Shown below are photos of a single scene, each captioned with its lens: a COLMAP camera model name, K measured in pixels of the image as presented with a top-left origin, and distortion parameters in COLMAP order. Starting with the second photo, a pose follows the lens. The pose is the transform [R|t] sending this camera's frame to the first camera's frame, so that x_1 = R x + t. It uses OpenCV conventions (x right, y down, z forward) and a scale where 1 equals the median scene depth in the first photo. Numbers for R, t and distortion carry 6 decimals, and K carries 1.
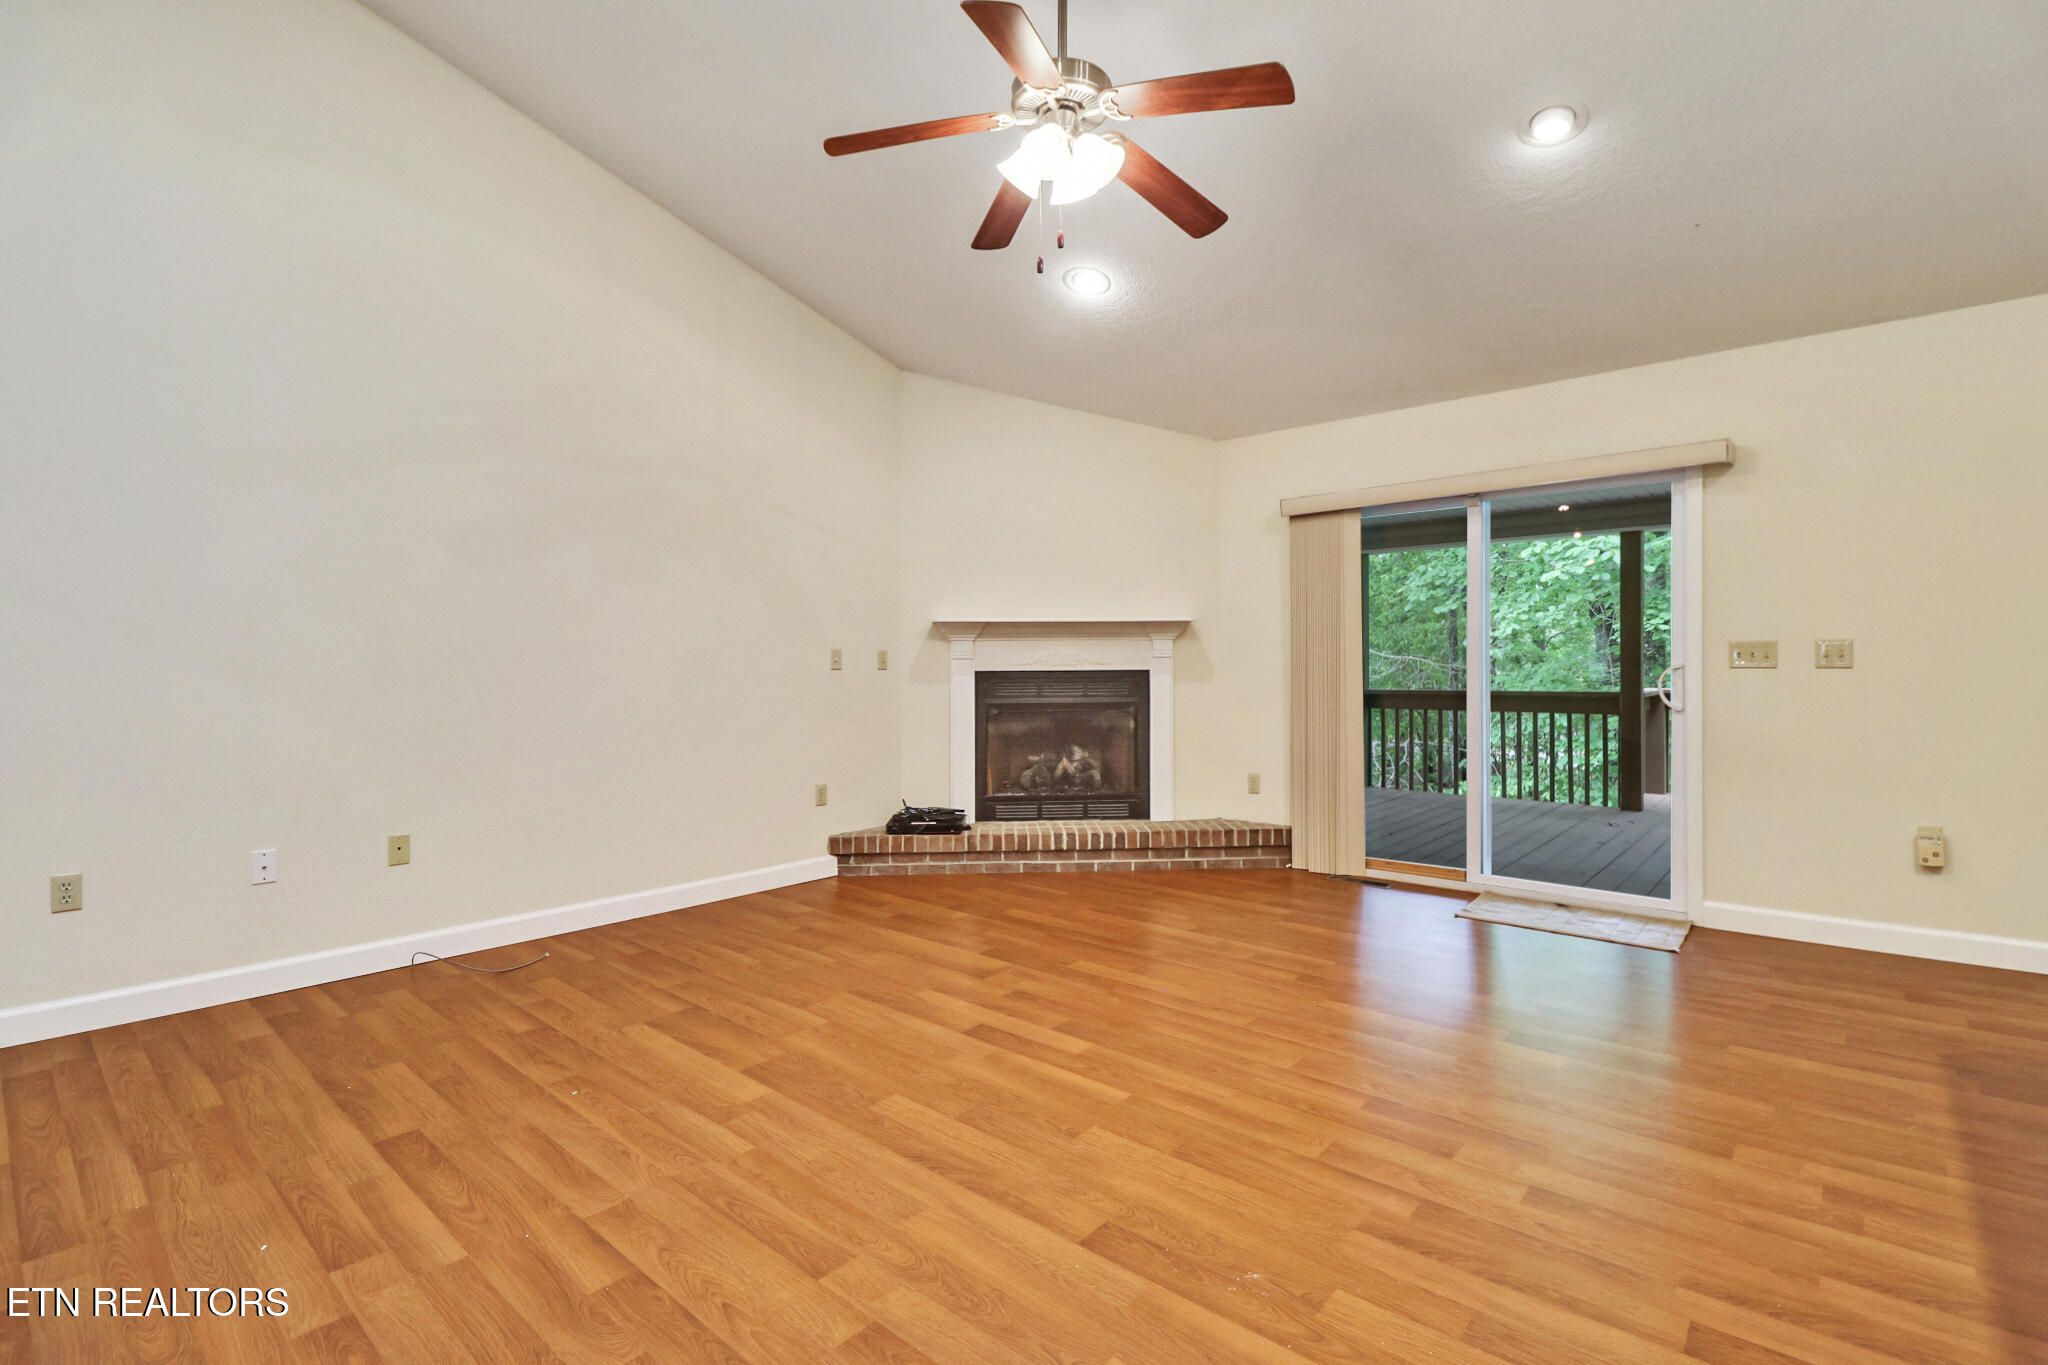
lens RADIAL K [[939.4, 0, 1012.9], [0, 939.4, 652.1], [0, 0, 1]] dist [0.005804, -0.013798]
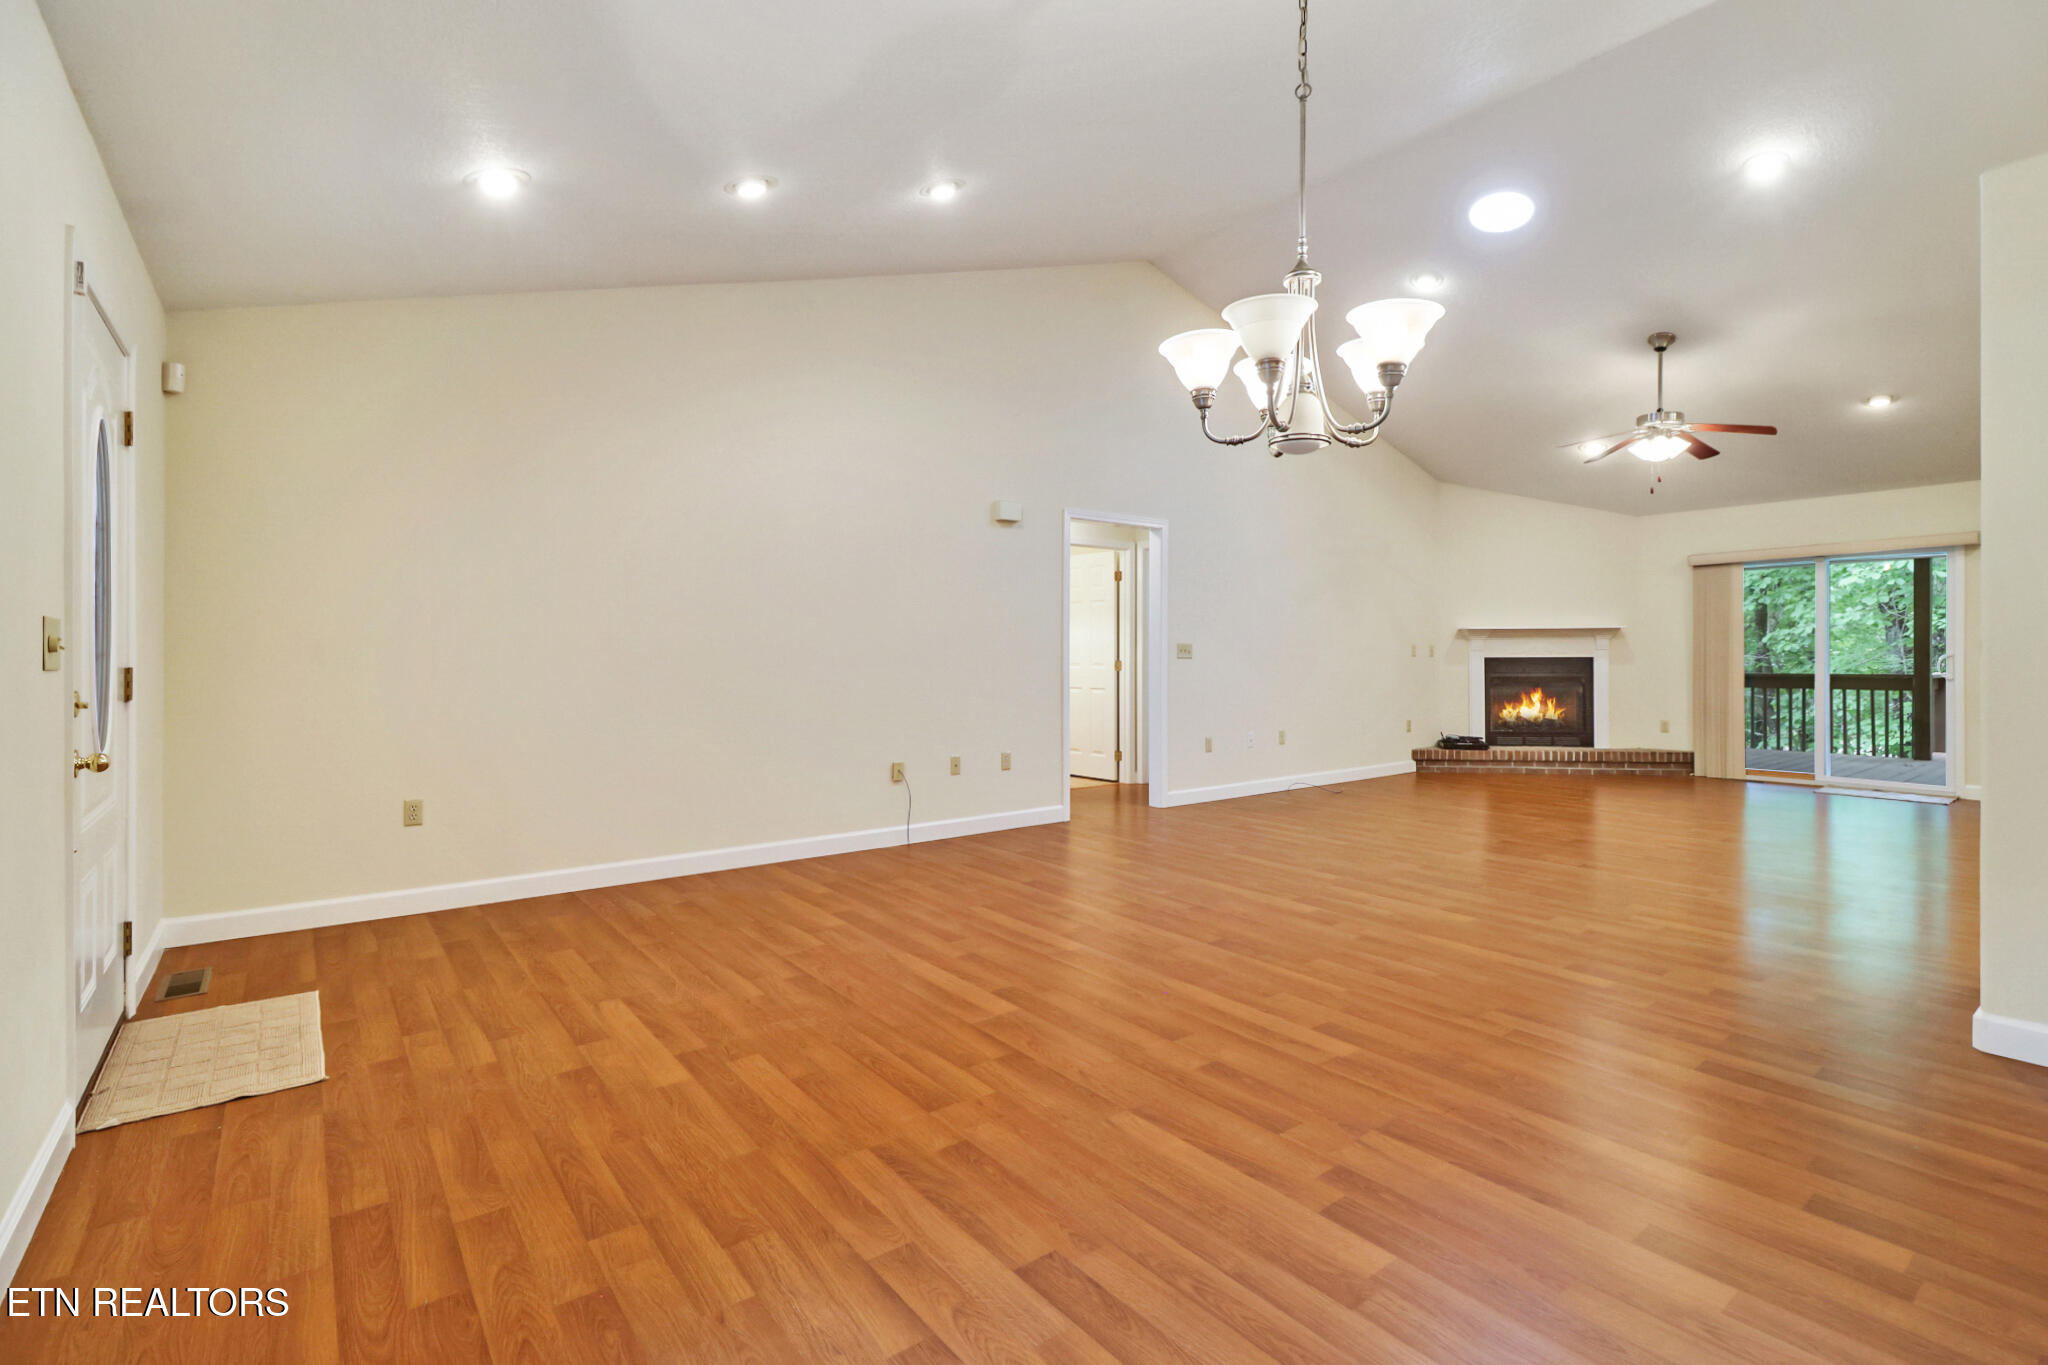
lens RADIAL K [[939.4, 0, 1031.6], [0, 939.4, 656.4], [0, 0, 1]] dist [0.005804, -0.013798]
pose [[0.983975, 0.006578, -0.178185, -0.561951], [-0.003303, 0.999820, 0.018672, -0.011621], [0.178275, -0.017784, 0.983820, -0.847163]]
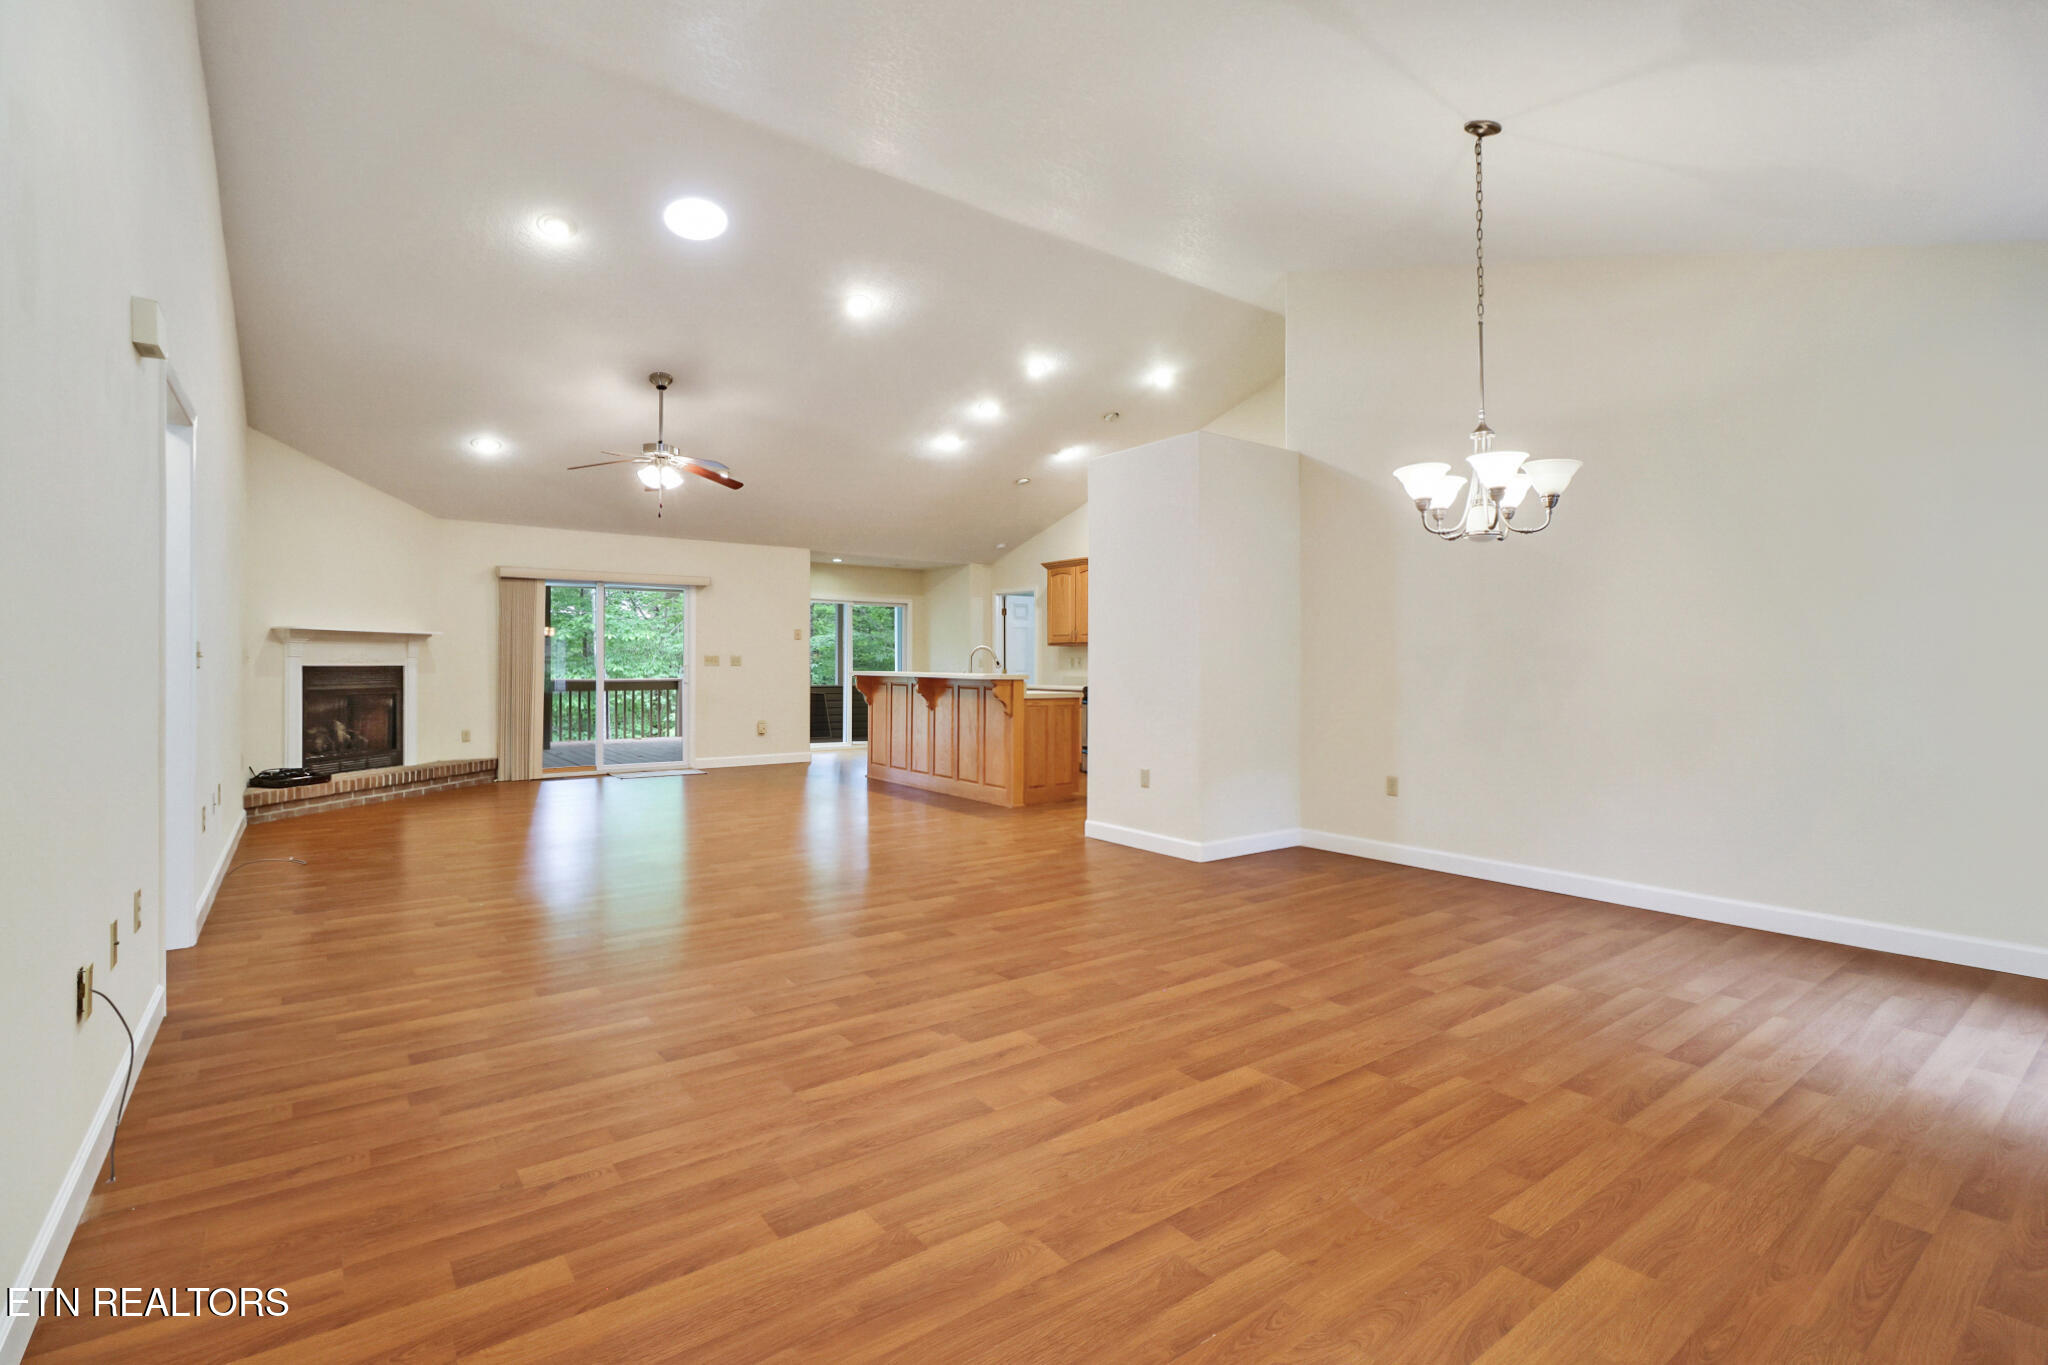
lens RADIAL K [[939.4, 0, 1030.8], [0, 939.4, 631.3], [0, 0, 1]] dist [0.005804, -0.013798]
pose [[0.198508, 0.041041, 0.979240, -1.183323], [-0.021350, 0.999067, -0.037544, -0.001351], [-0.979867, -0.013454, 0.199199, -0.290808]]
